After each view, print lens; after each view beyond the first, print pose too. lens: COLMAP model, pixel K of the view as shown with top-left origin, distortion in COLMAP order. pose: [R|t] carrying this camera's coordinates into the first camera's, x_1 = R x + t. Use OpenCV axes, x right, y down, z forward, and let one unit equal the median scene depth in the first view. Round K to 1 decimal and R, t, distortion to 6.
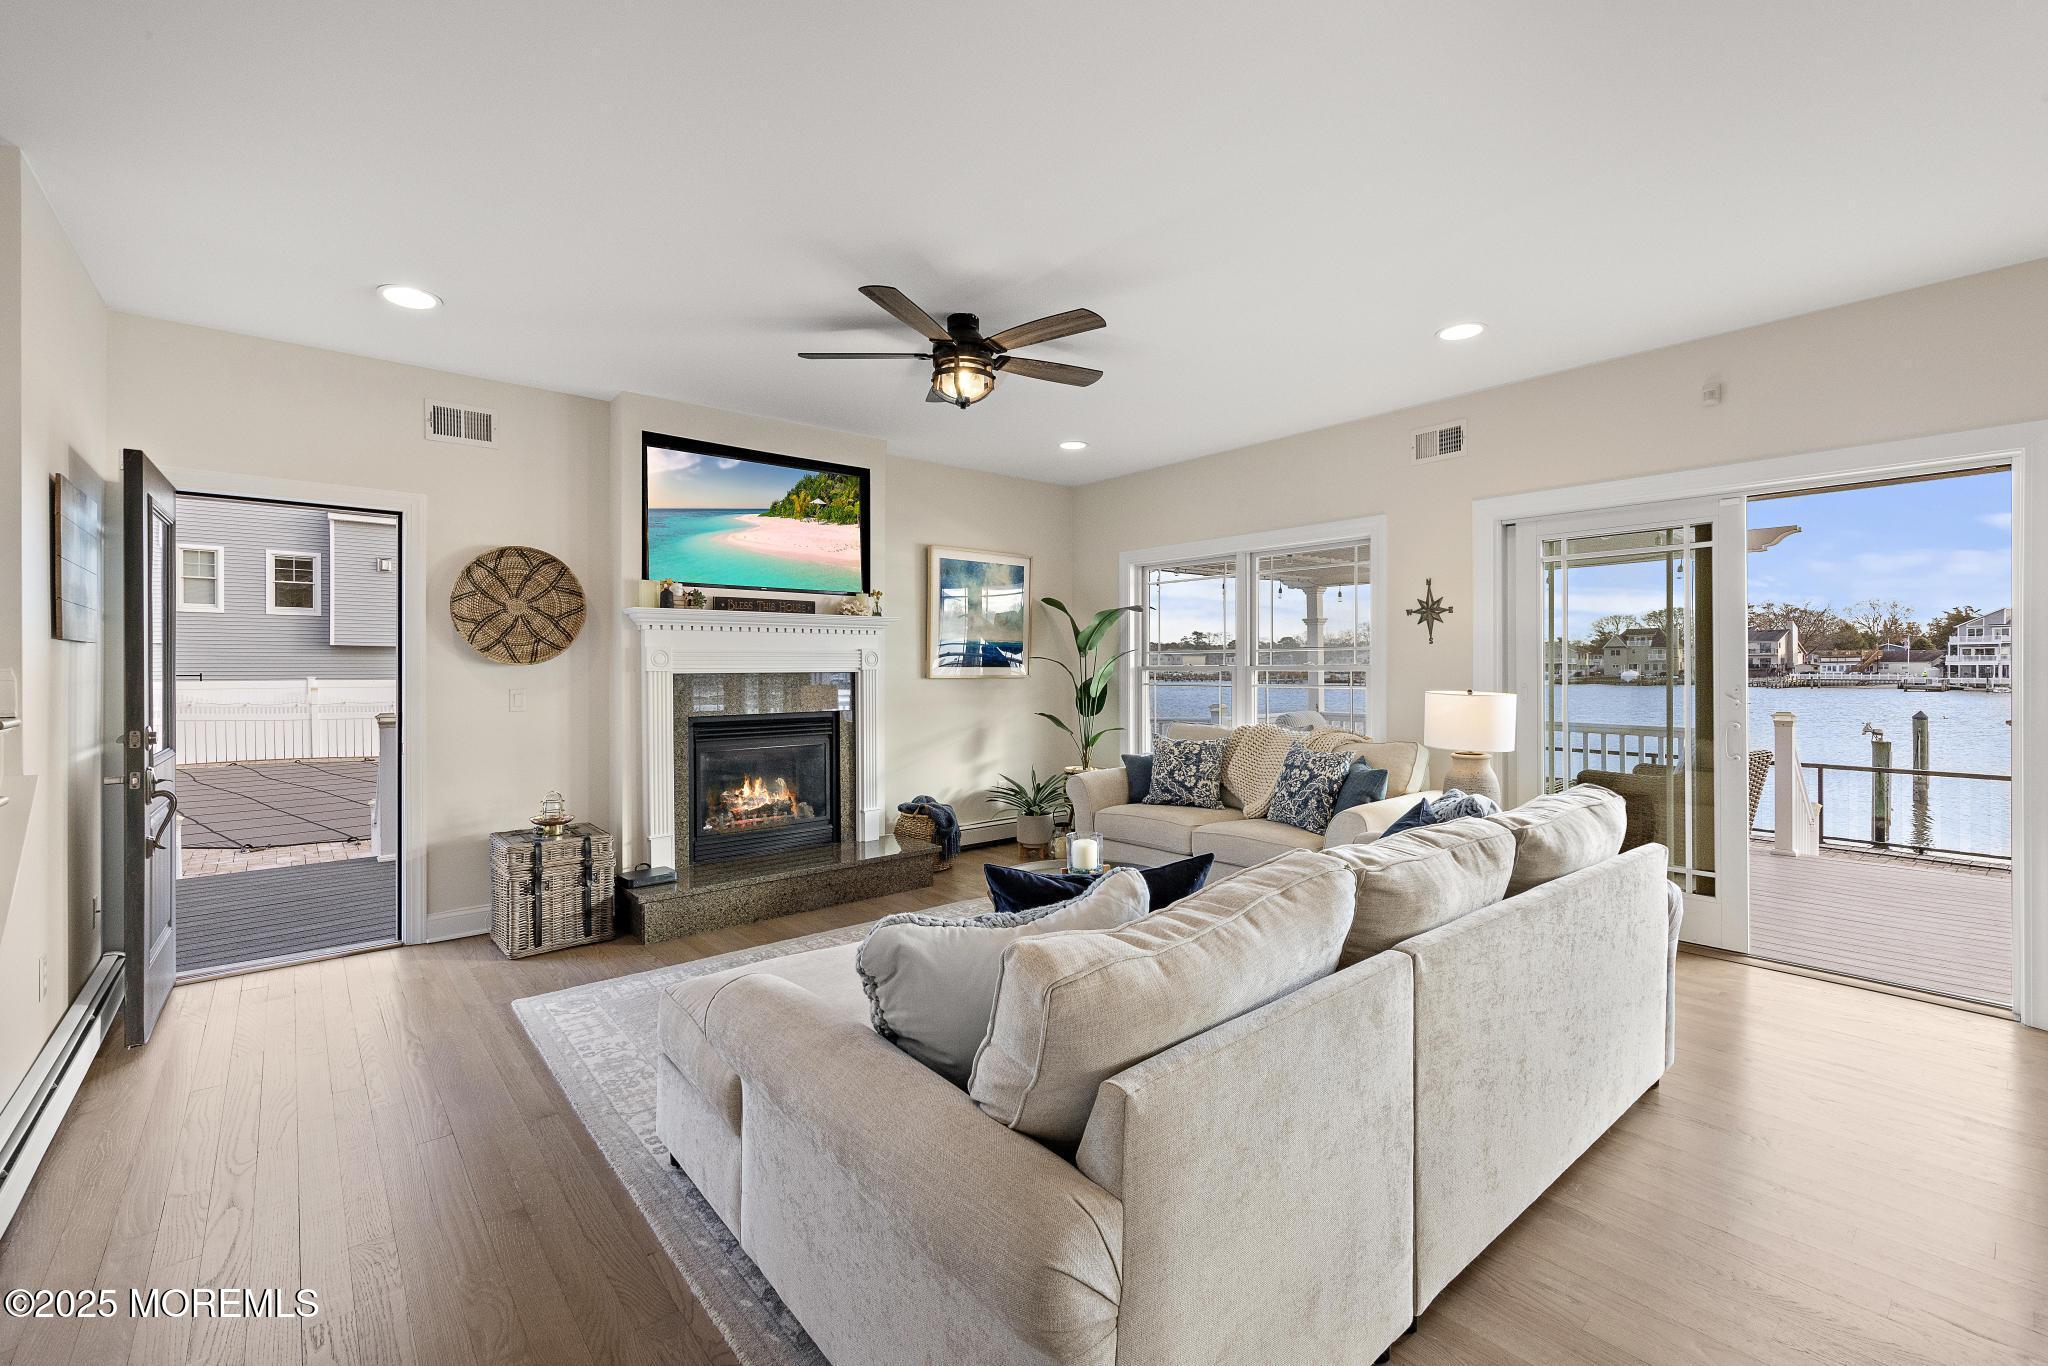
lens RADIAL K [[891.3, 0, 1035.2], [0, 891.3, 686.5], [0, 0, 1]] dist [-0.011896, -0.000298]
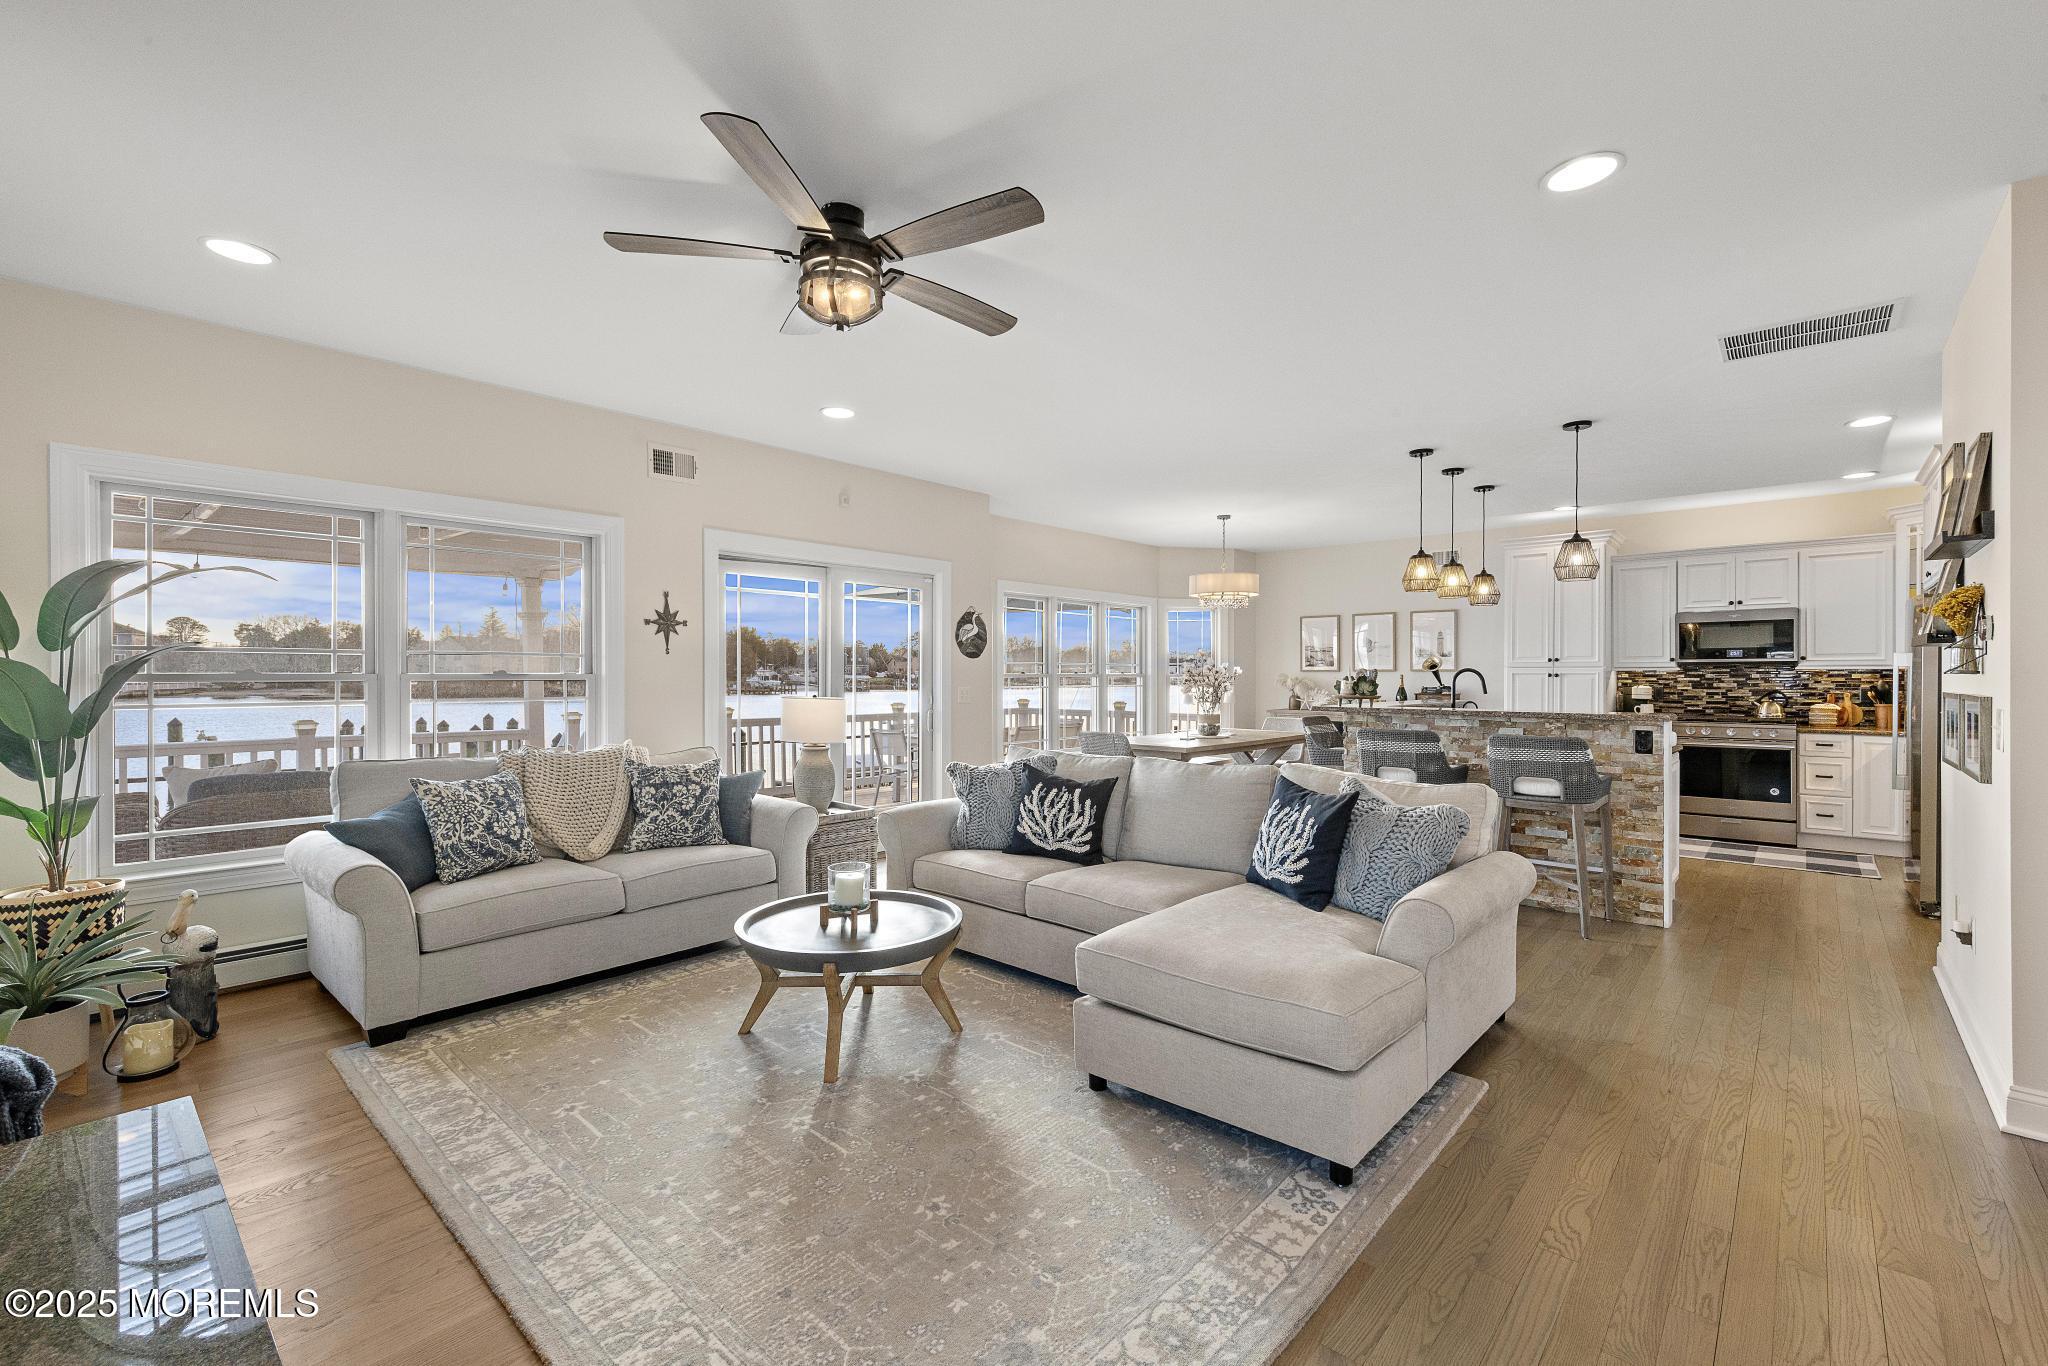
lens RADIAL K [[891.3, 0, 1033.7], [0, 891.3, 679.4], [0, 0, 1]] dist [-0.011896, -0.000298]
pose [[-0.168198, -0.004809, 0.985742, -0.656465], [0.018720, 0.999792, 0.008072, -0.018360], [-0.985576, 0.019811, -0.168073, 0.752662]]
